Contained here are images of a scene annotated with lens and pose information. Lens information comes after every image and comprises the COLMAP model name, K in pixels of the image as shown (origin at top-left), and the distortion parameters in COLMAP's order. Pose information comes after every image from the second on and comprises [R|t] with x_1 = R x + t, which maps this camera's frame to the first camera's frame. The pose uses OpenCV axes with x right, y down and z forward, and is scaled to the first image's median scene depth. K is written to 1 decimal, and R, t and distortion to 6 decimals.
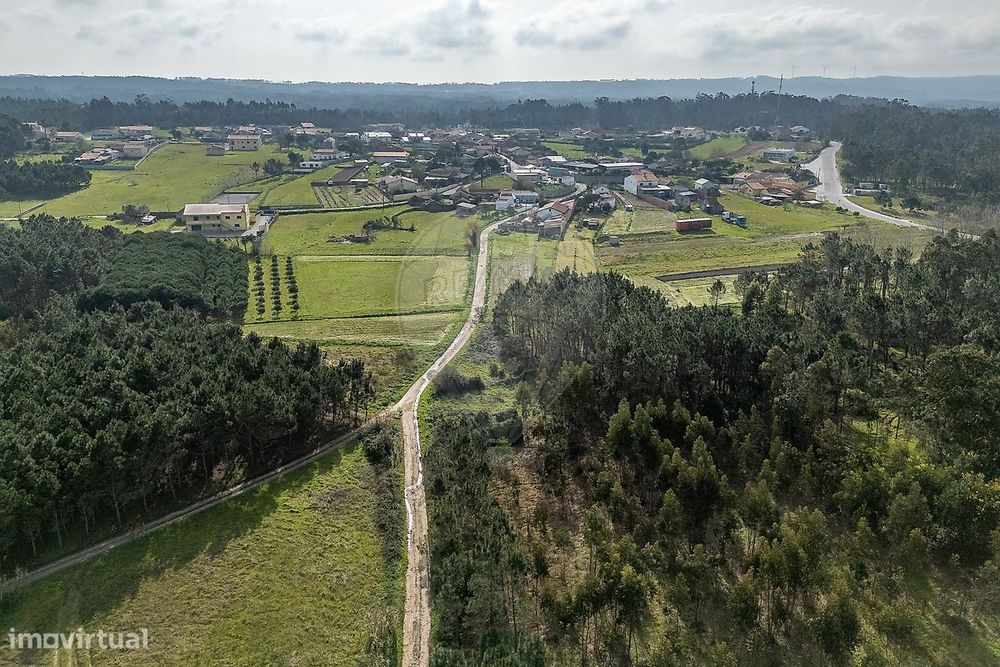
lens RADIAL K [[729.9, 0, 506.3], [0, 729.9, 330.1], [0, 0, 1]] dist [0.082050, -0.080429]
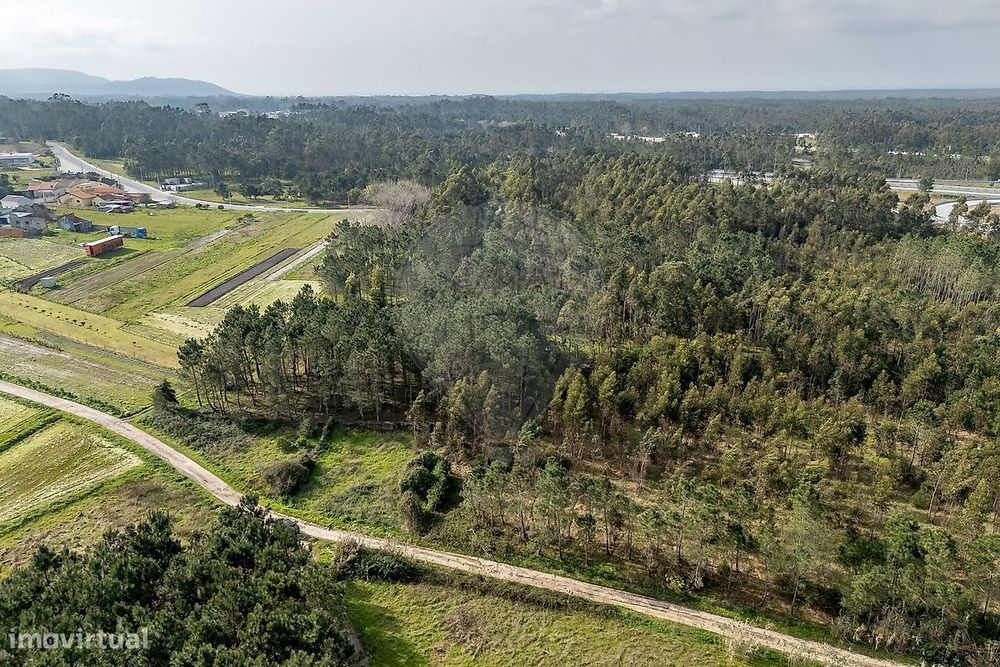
lens RADIAL K [[729.9, 0, 506.3], [0, 729.9, 330.1], [0, 0, 1]] dist [0.082050, -0.080429]
pose [[0.456922, -0.294722, 0.839262, -0.241302], [0.287029, 0.941895, 0.174496, -0.059467], [-0.841924, 0.161161, 0.514966, 0.162247]]
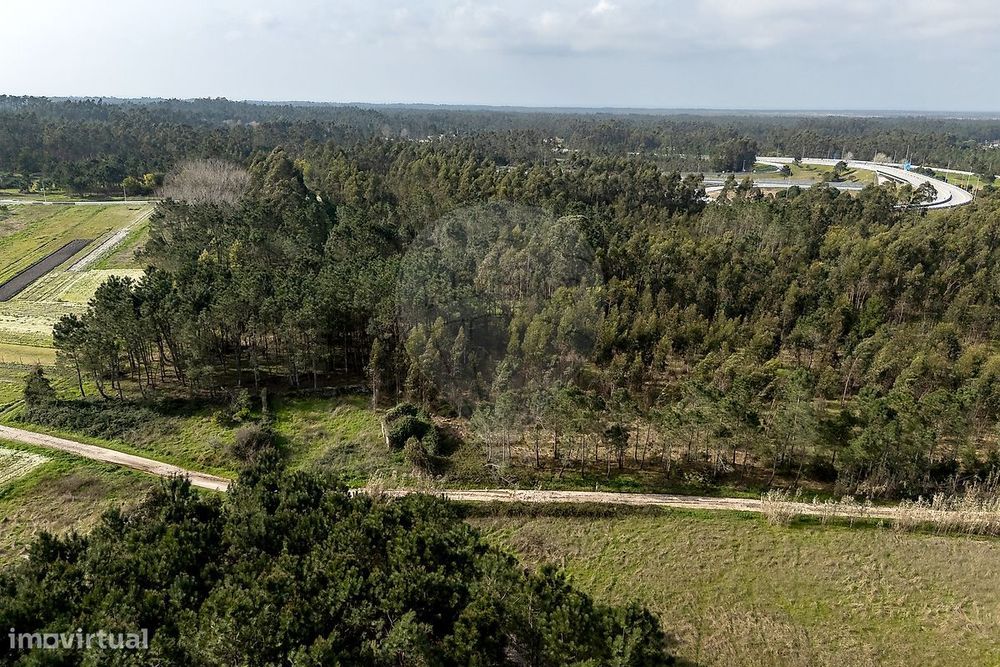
lens RADIAL K [[729.9, 0, 506.3], [0, 729.9, 330.1], [0, 0, 1]] dist [0.082050, -0.080429]
pose [[0.127112, -0.306110, 0.943472, -0.276156], [0.291051, 0.920828, 0.259550, -0.057472], [-0.948226, 0.241606, 0.206141, 0.257887]]
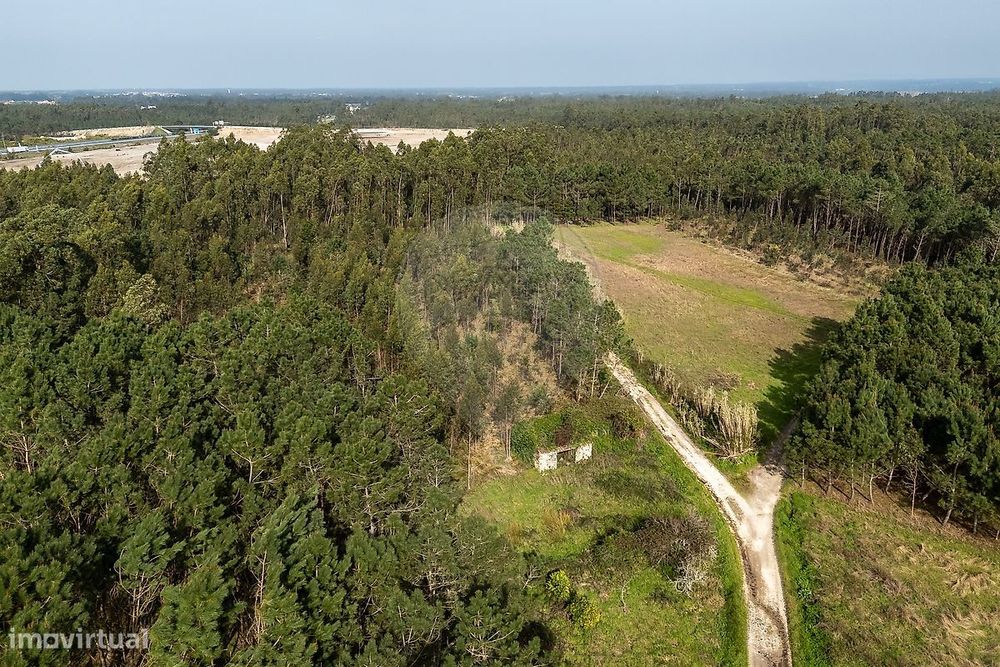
lens RADIAL K [[729.9, 0, 506.3], [0, 729.9, 330.1], [0, 0, 1]] dist [0.082050, -0.080429]
pose [[-0.999767, -0.010865, 0.018645, 0.006426], [0.002252, 0.806757, 0.590879, -0.117182], [-0.021462, 0.590784, -0.806544, 0.537688]]
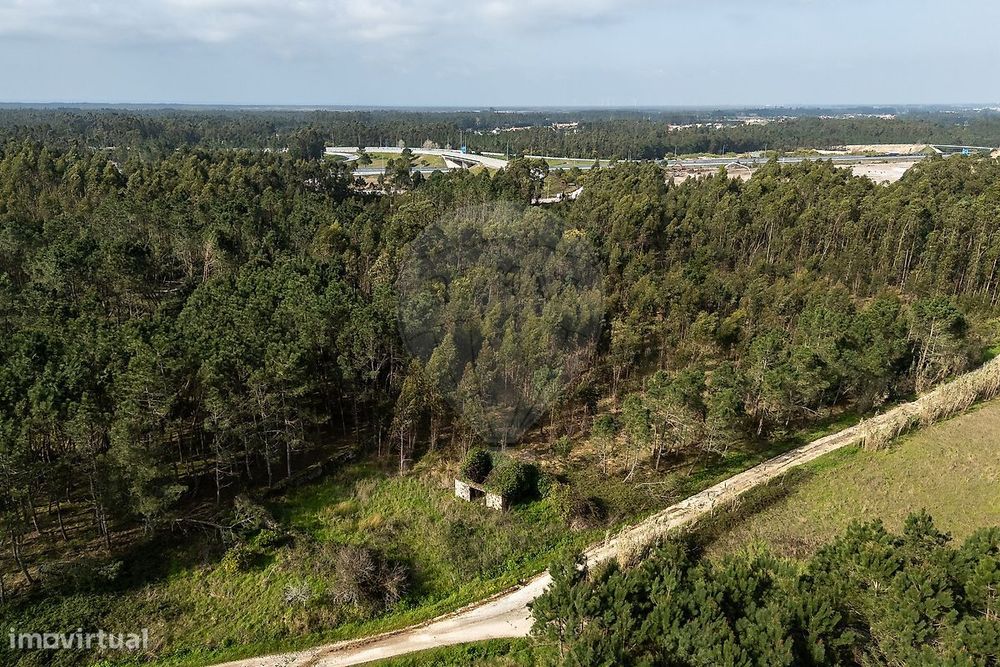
lens RADIAL K [[729.9, 0, 506.3], [0, 729.9, 330.1], [0, 0, 1]] dist [0.082050, -0.080429]
pose [[-0.511093, -0.270065, 0.815996, -0.186568], [0.252107, 0.860500, 0.442699, -0.097585], [-0.821721, 0.431979, -0.371710, 0.435044]]
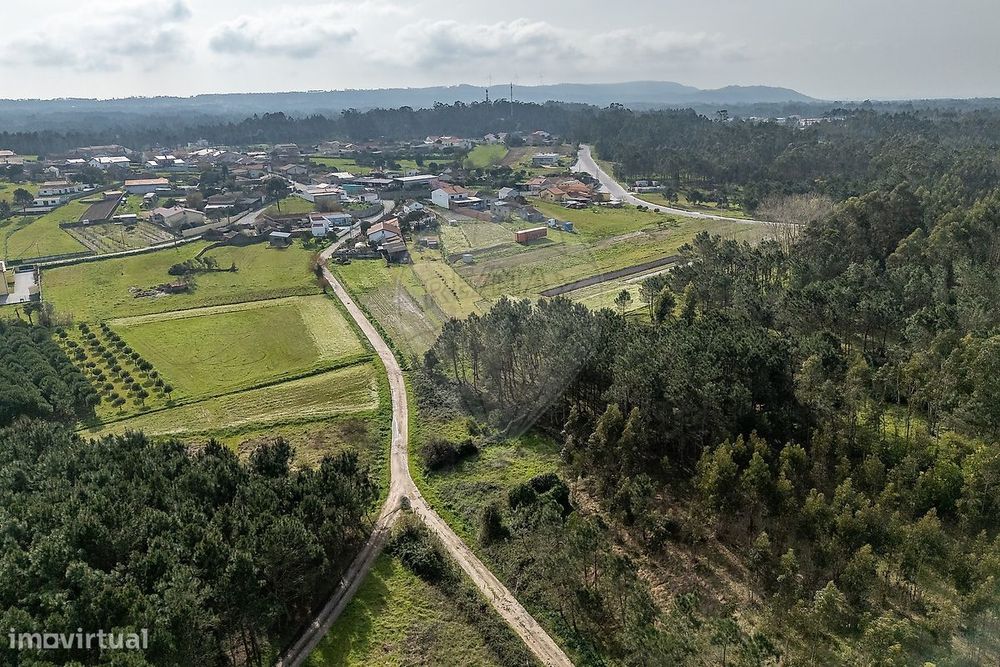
lens RADIAL K [[726.1, 0, 506.8], [0, 726.1, 338.6], [0, 0, 1]] dist [0.095172, -0.106835]
pose [[0.928588, -0.142022, 0.342863, -0.115422], [0.142121, 0.989534, 0.024977, -0.028785], [-0.342821, 0.025535, 0.939053, 0.077344]]
